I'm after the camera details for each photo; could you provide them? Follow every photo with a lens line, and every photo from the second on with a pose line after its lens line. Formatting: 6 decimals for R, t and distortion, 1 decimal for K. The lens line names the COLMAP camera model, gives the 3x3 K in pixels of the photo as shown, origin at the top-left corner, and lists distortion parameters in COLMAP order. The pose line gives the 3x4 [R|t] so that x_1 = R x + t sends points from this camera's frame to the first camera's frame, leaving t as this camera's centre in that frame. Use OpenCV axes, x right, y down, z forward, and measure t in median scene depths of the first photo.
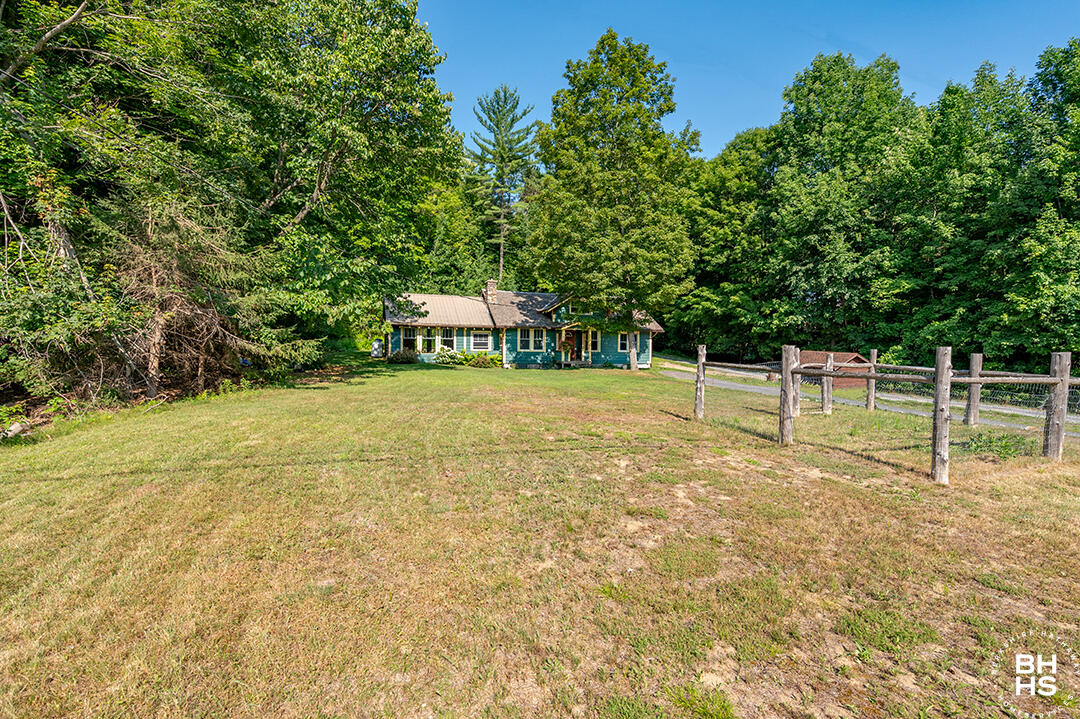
lens RADIAL K [[479.6, 0, 540.8], [0, 479.6, 363.8], [0, 0, 1]] dist [0.001467, 0.000172]
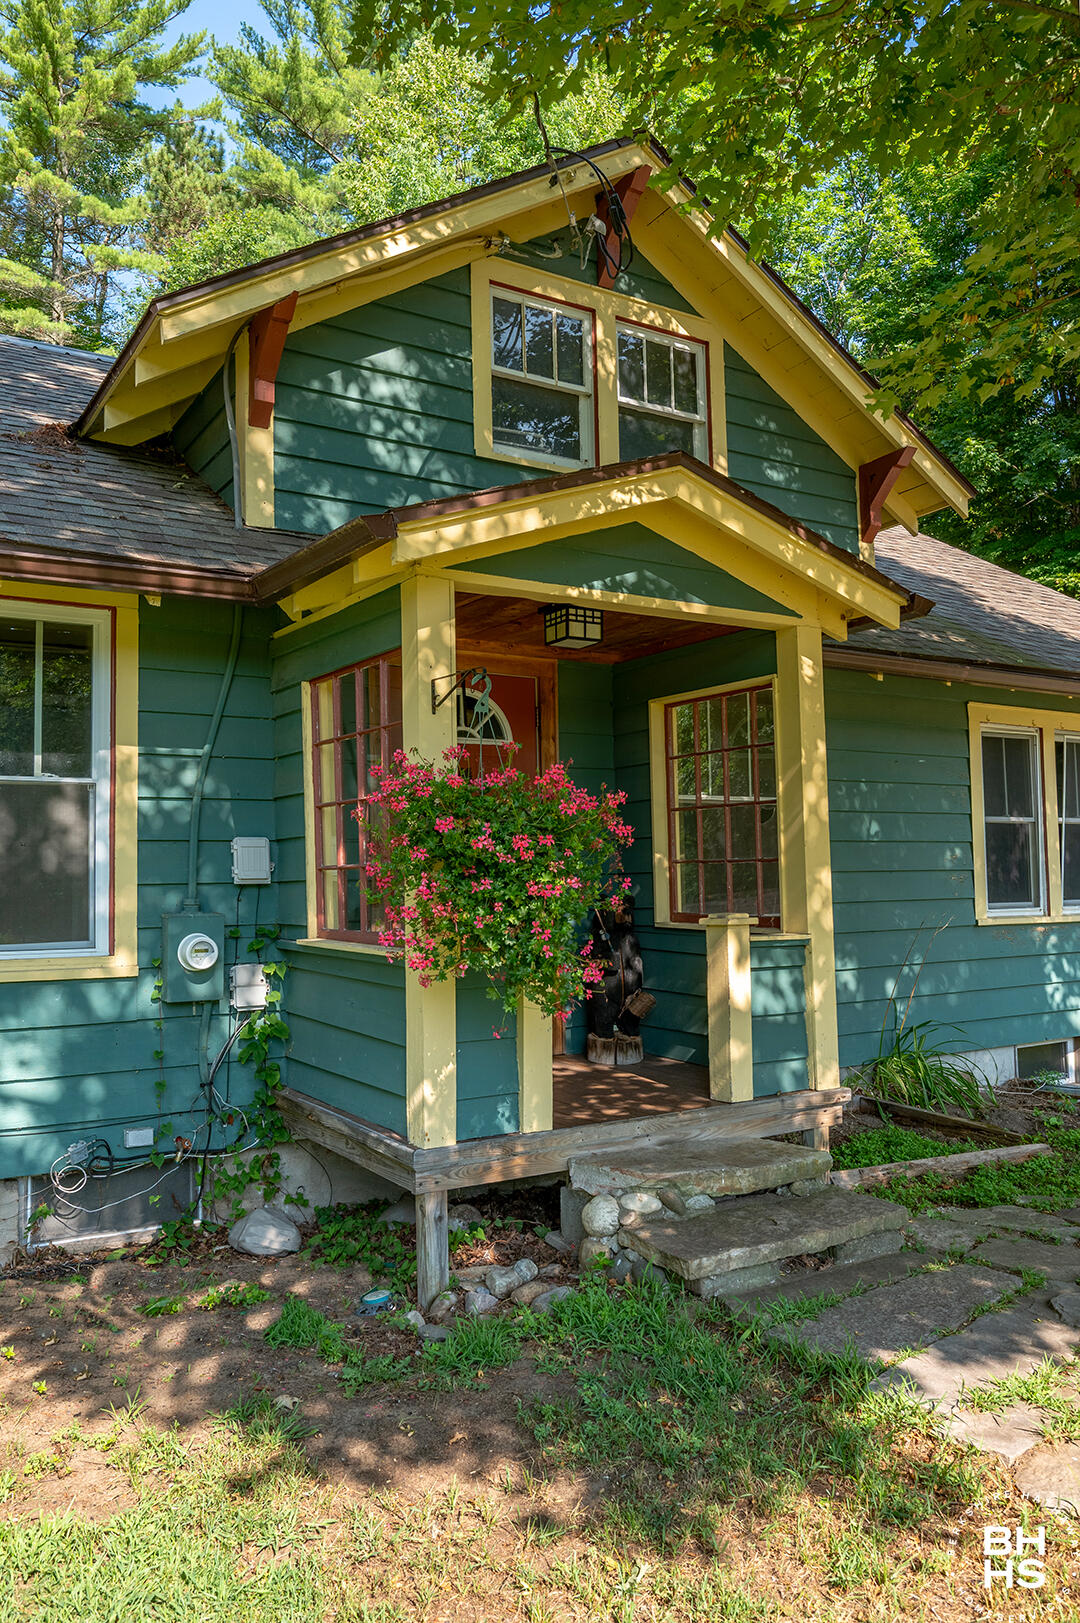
lens RADIAL K [[1205.5, 0, 535.4], [0, 1205.5, 807.0], [0, 0, 1]] dist [-0.005957, 0.002182]
pose [[0.976936, -0.014530, 0.213038, 0.028520], [0.036352, 0.994435, -0.098878, -0.029250], [-0.210415, 0.104342, 0.972028, 0.841596]]
